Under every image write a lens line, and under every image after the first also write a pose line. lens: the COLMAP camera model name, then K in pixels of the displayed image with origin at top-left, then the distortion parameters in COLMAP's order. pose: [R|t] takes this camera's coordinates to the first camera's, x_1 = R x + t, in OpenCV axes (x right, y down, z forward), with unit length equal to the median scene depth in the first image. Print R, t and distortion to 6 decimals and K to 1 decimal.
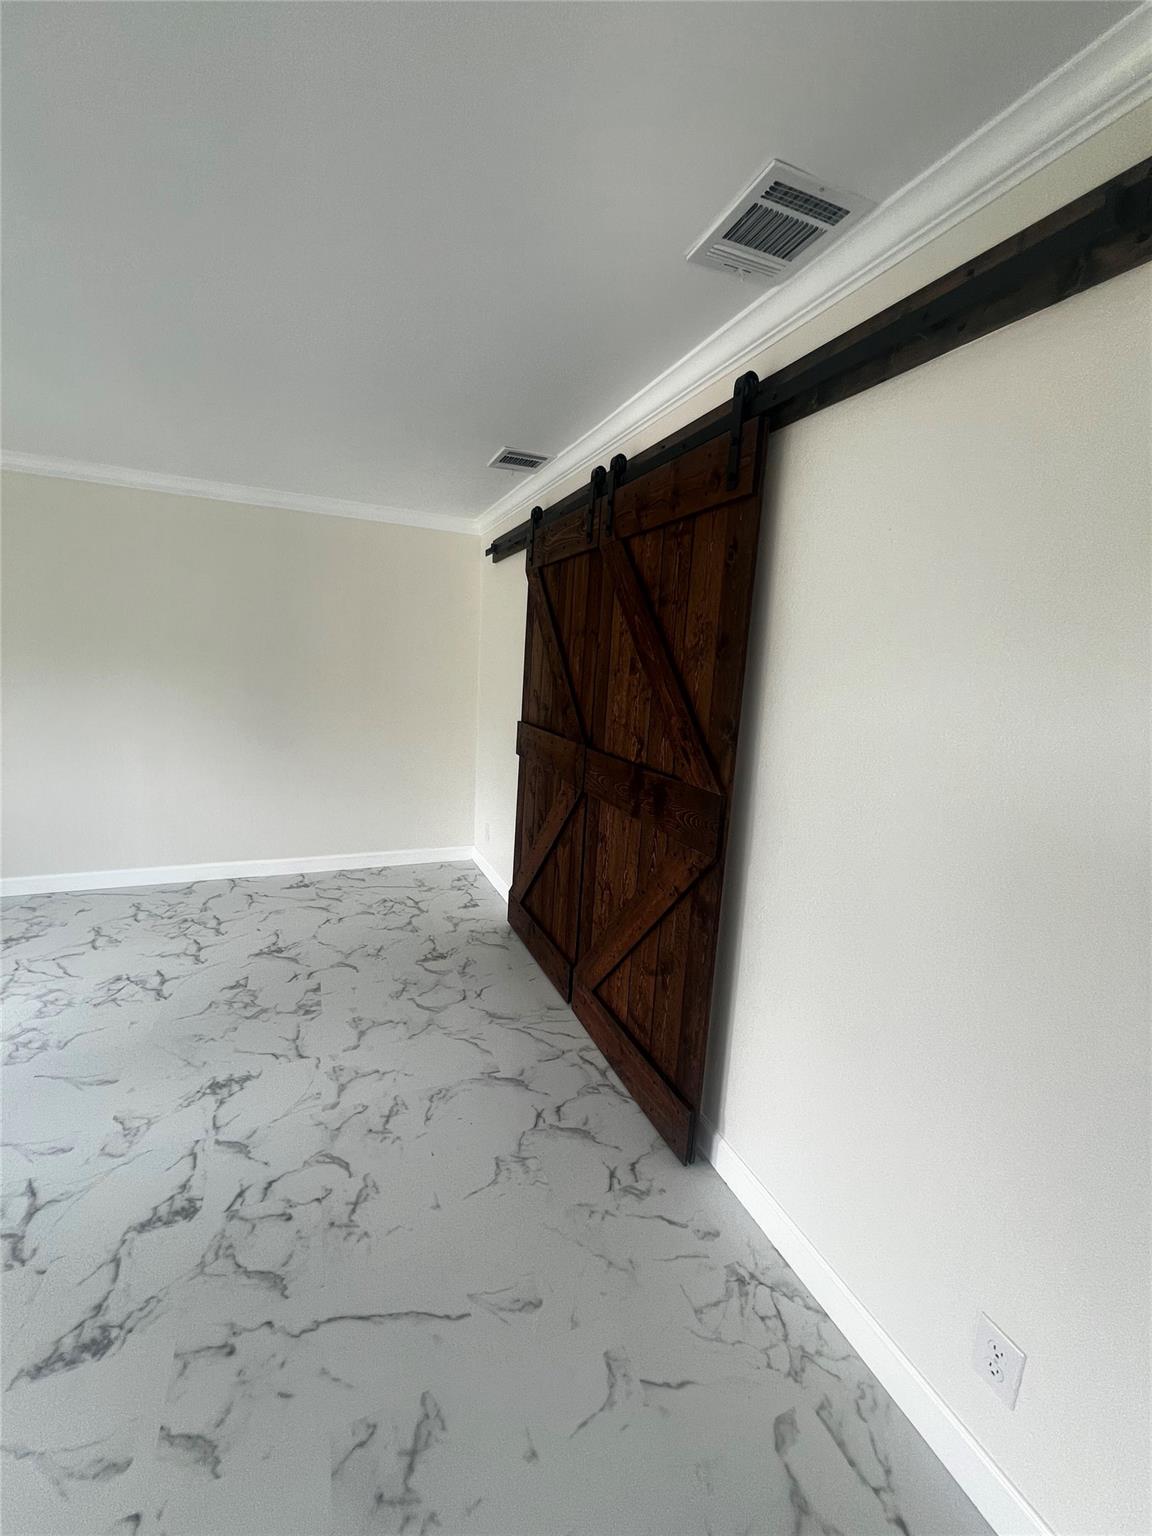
lens RADIAL K [[610.9, 0, 578.9], [0, 610.9, 764.3], [0, 0, 1]] dist [-0.003467, 0.001052]
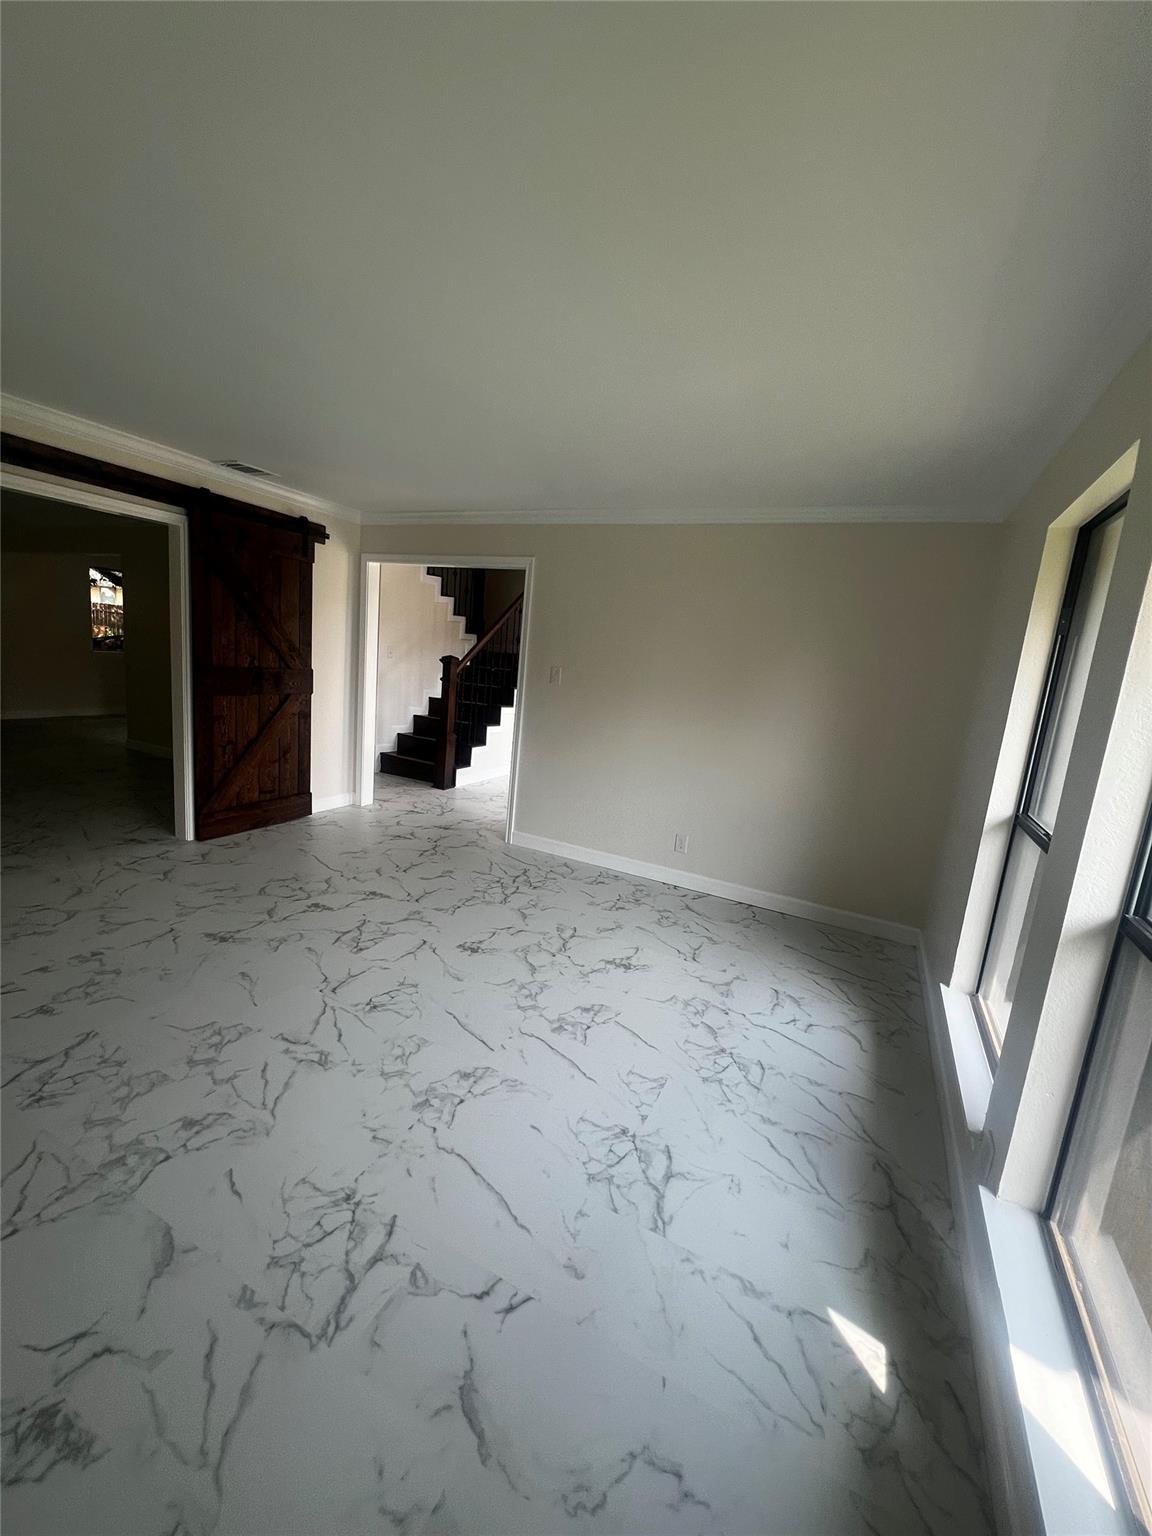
lens RADIAL K [[610.9, 0, 578.8], [0, 610.9, 764.4], [0, 0, 1]] dist [-0.003467, 0.001052]
pose [[-0.638387, -0.244767, 0.729761, -2.191311], [-0.001297, 0.948433, 0.316976, -0.301754], [-0.769715, 0.201407, -0.605784, 1.247476]]
